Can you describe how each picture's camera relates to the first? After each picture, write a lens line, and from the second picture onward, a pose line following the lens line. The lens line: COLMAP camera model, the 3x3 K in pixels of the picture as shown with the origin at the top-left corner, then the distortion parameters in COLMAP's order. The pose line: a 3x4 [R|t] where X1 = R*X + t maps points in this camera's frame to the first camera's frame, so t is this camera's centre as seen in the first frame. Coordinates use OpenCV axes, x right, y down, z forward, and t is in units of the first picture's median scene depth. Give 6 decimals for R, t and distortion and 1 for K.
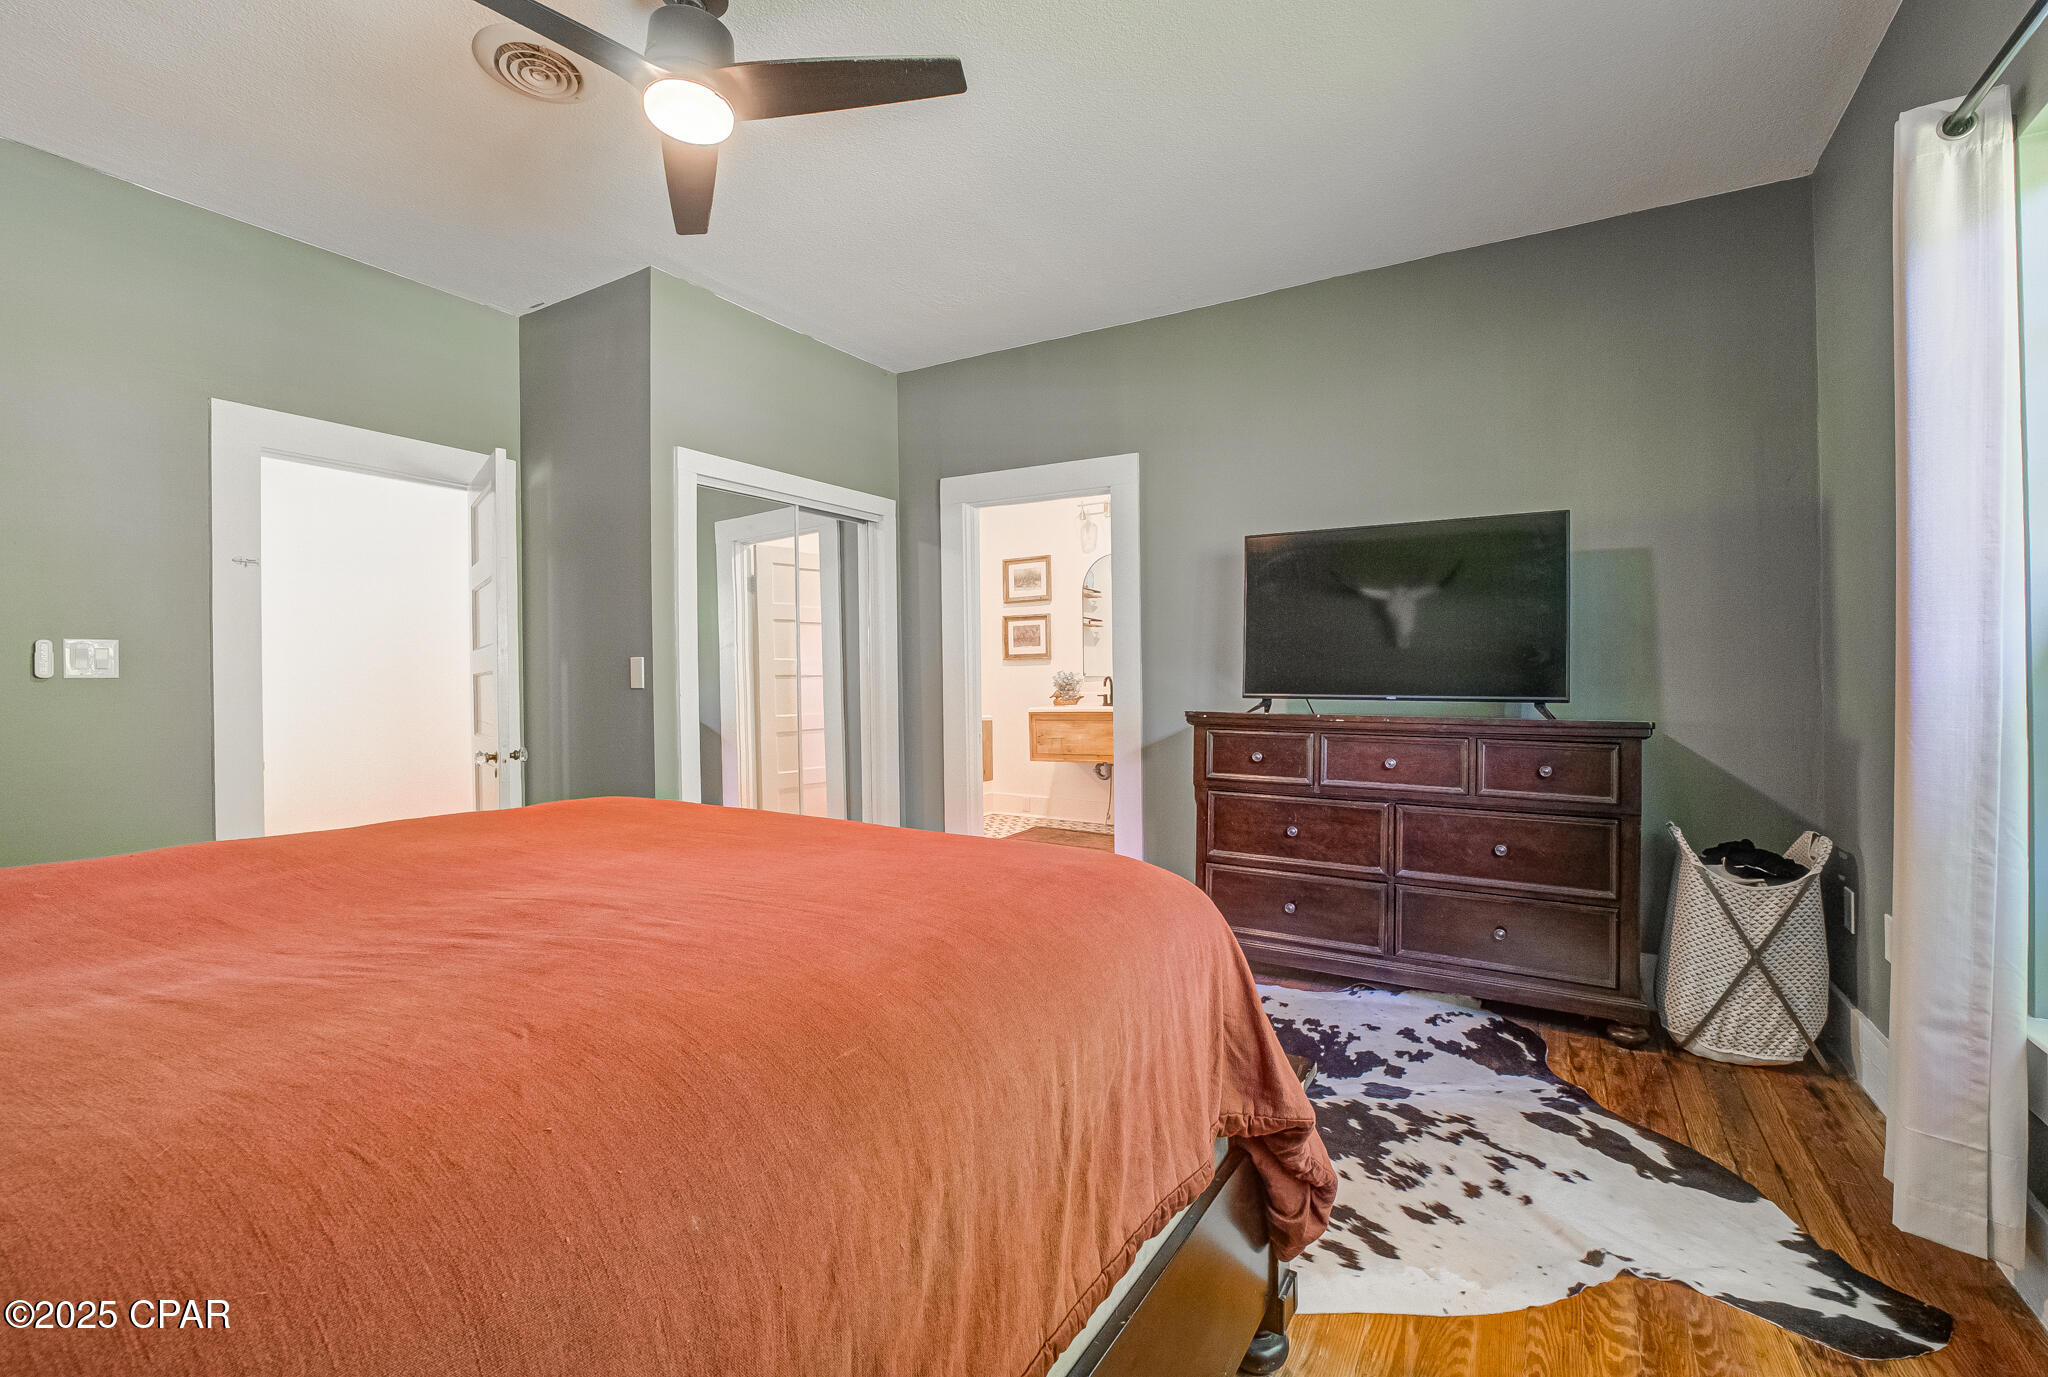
lens RADIAL K [[888.9, 0, 1021.6], [0, 888.9, 684.6], [0, 0, 1]] dist [-0.011176, -0.000457]
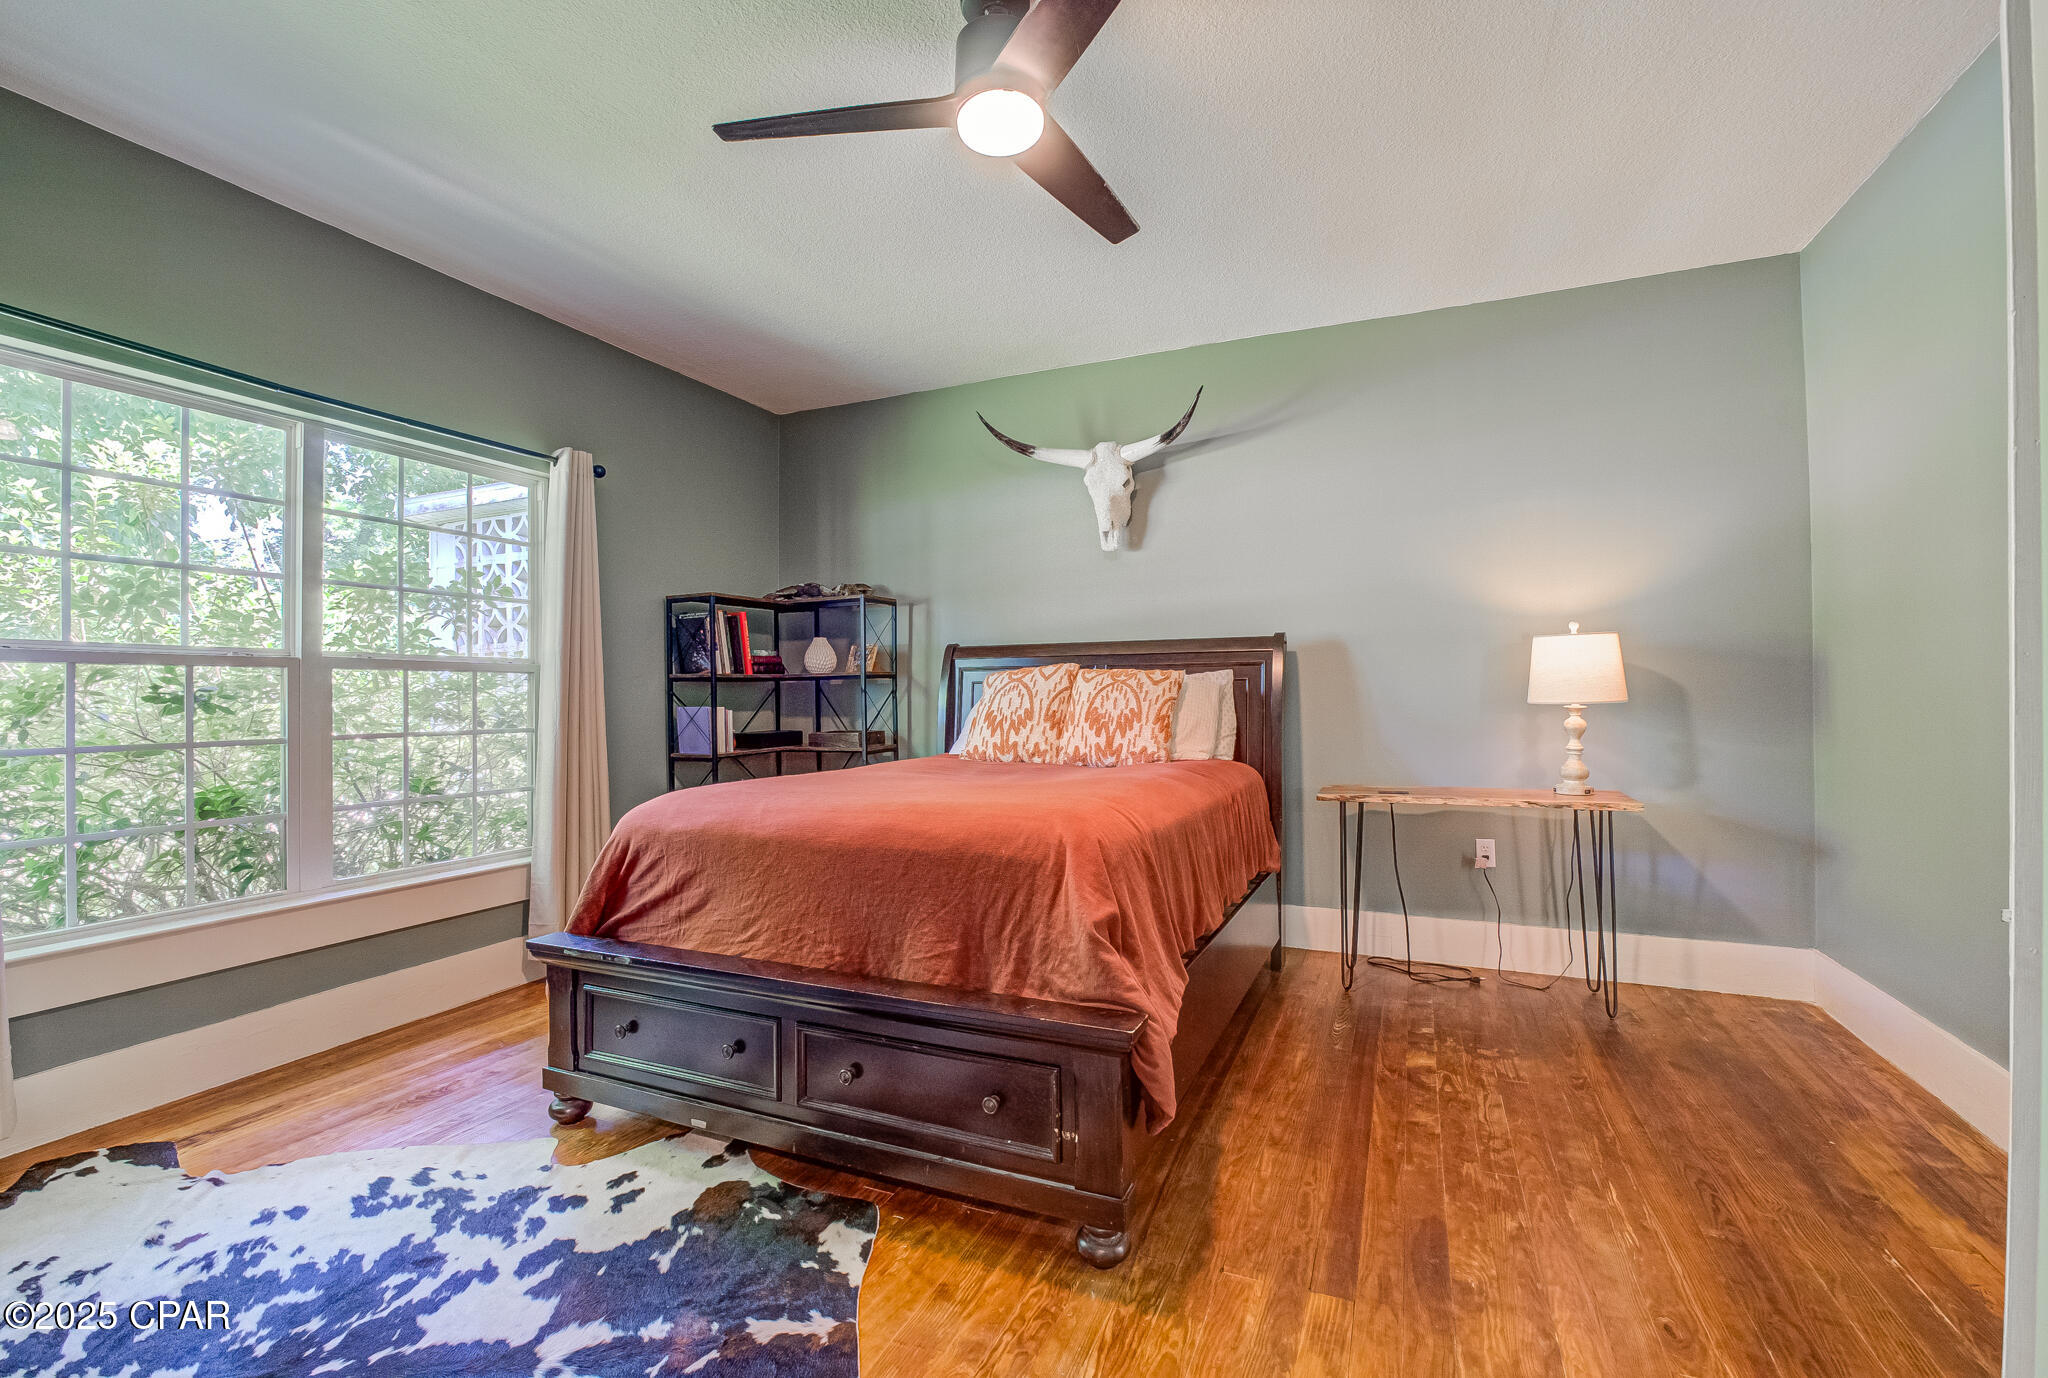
lens RADIAL K [[888.9, 0, 1026.1], [0, 888.9, 694.9], [0, 0, 1]] dist [-0.011176, -0.000457]
pose [[-0.992084, 0.007673, -0.125340, -0.300517], [0.007432, 0.999970, 0.002395, -0.025027], [0.125355, 0.001445, -0.992111, 2.155484]]
